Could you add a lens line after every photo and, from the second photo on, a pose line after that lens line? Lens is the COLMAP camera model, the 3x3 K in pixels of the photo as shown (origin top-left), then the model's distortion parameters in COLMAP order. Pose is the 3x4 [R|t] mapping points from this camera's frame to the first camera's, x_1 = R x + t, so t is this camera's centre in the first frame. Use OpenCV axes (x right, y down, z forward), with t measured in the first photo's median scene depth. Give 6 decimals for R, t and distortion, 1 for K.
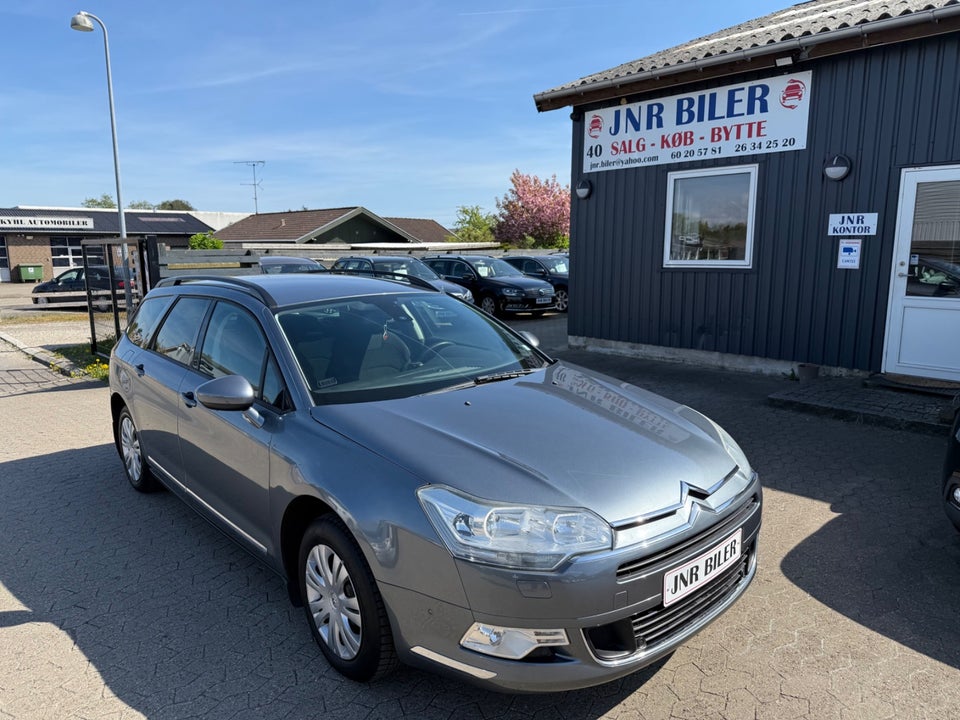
lens RADIAL K [[668.0, 0, 480.0], [0, 668.0, 360.0], [0, 0, 1]] dist [0.018887, 0.003084]
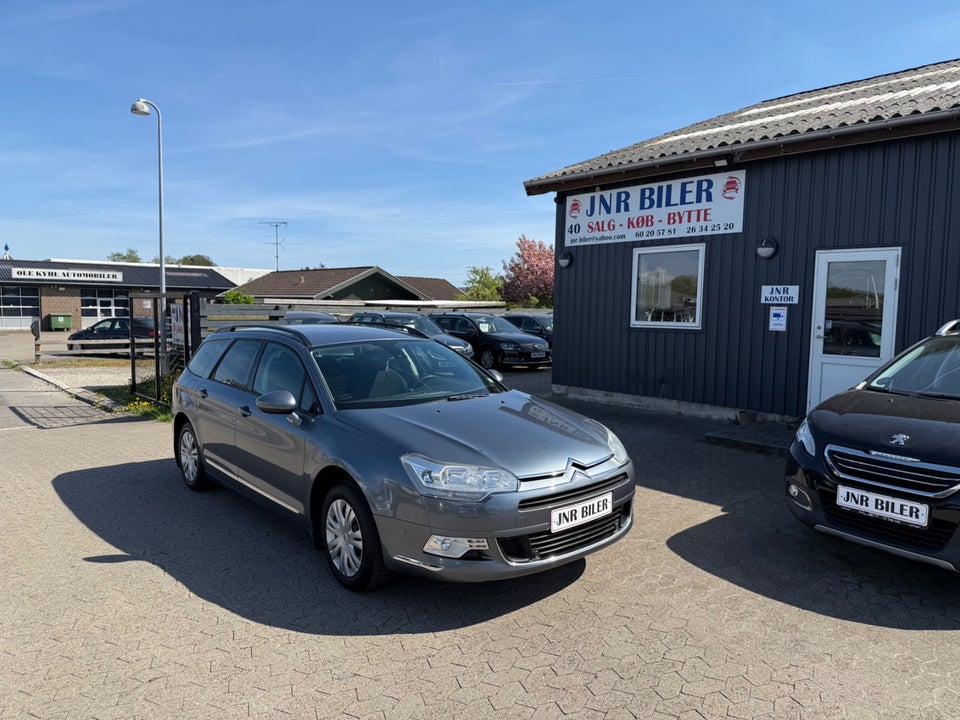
lens RADIAL K [[652.5, 0, 480.0], [0, 652.5, 360.0], [0, 0, 1]] dist [0.071209, -0.000929]
pose [[0.999657, 0.021192, -0.015413, 0.032237], [-0.022431, 0.996105, -0.085272, 0.025794], [0.013546, 0.085588, 0.996239, -0.162059]]
